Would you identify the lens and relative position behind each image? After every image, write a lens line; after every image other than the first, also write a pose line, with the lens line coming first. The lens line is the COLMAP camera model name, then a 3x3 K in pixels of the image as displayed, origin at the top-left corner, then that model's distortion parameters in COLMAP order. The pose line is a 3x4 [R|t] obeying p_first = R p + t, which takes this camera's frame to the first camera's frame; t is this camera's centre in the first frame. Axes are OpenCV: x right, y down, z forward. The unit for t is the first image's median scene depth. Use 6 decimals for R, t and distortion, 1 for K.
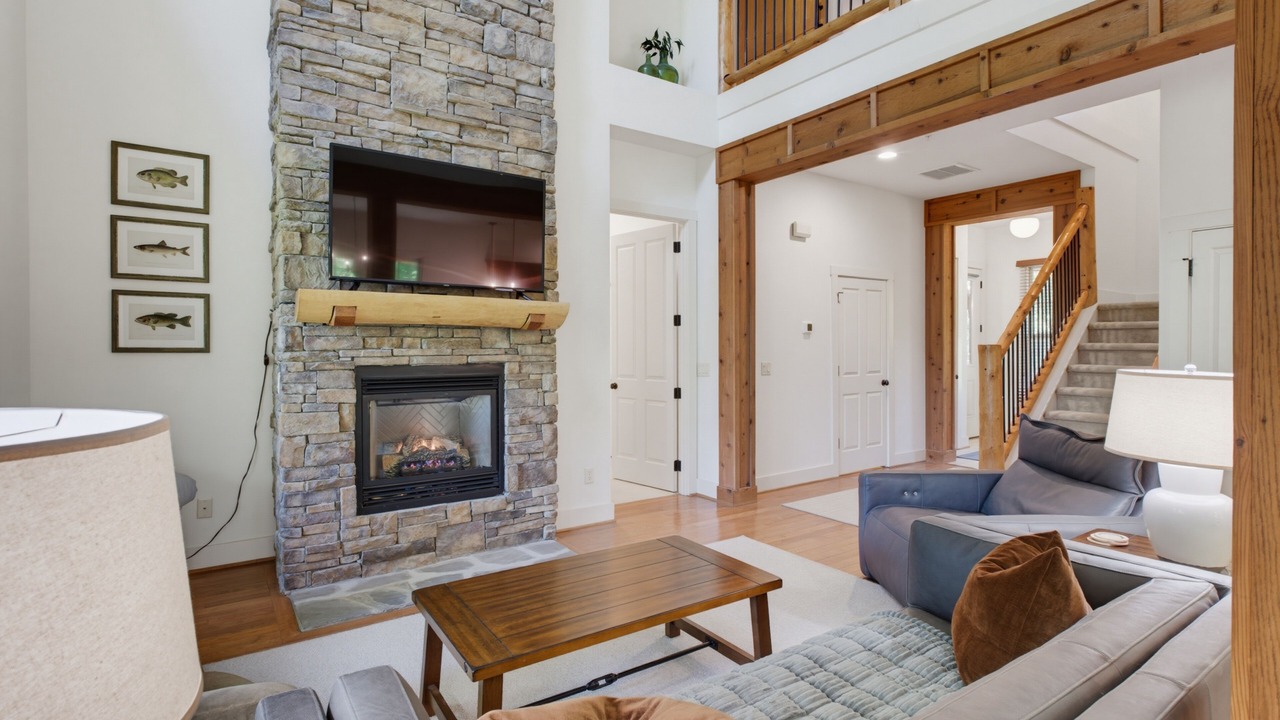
lens RADIAL K [[619.1, 0, 638.1], [0, 619.1, 351.6], [0, 0, 1]] dist [-0.024744, 0.001418]
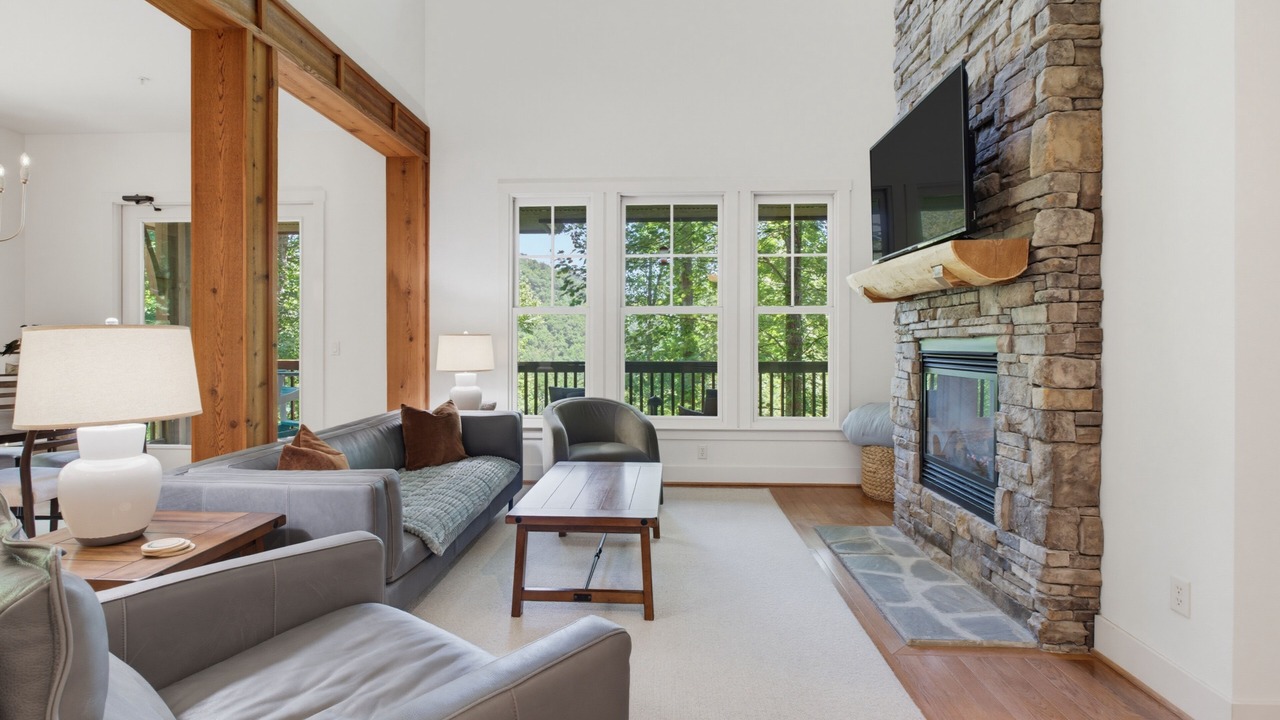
lens RADIAL K [[619.1, 0, 638.6], [0, 619.1, 350.9], [0, 0, 1]] dist [-0.024744, 0.001418]
pose [[-0.600948, 0.015306, -0.799142, 0.577356], [-0.005541, 0.999713, 0.023315, 0.021806], [0.799269, 0.018439, -0.600690, 1.108530]]
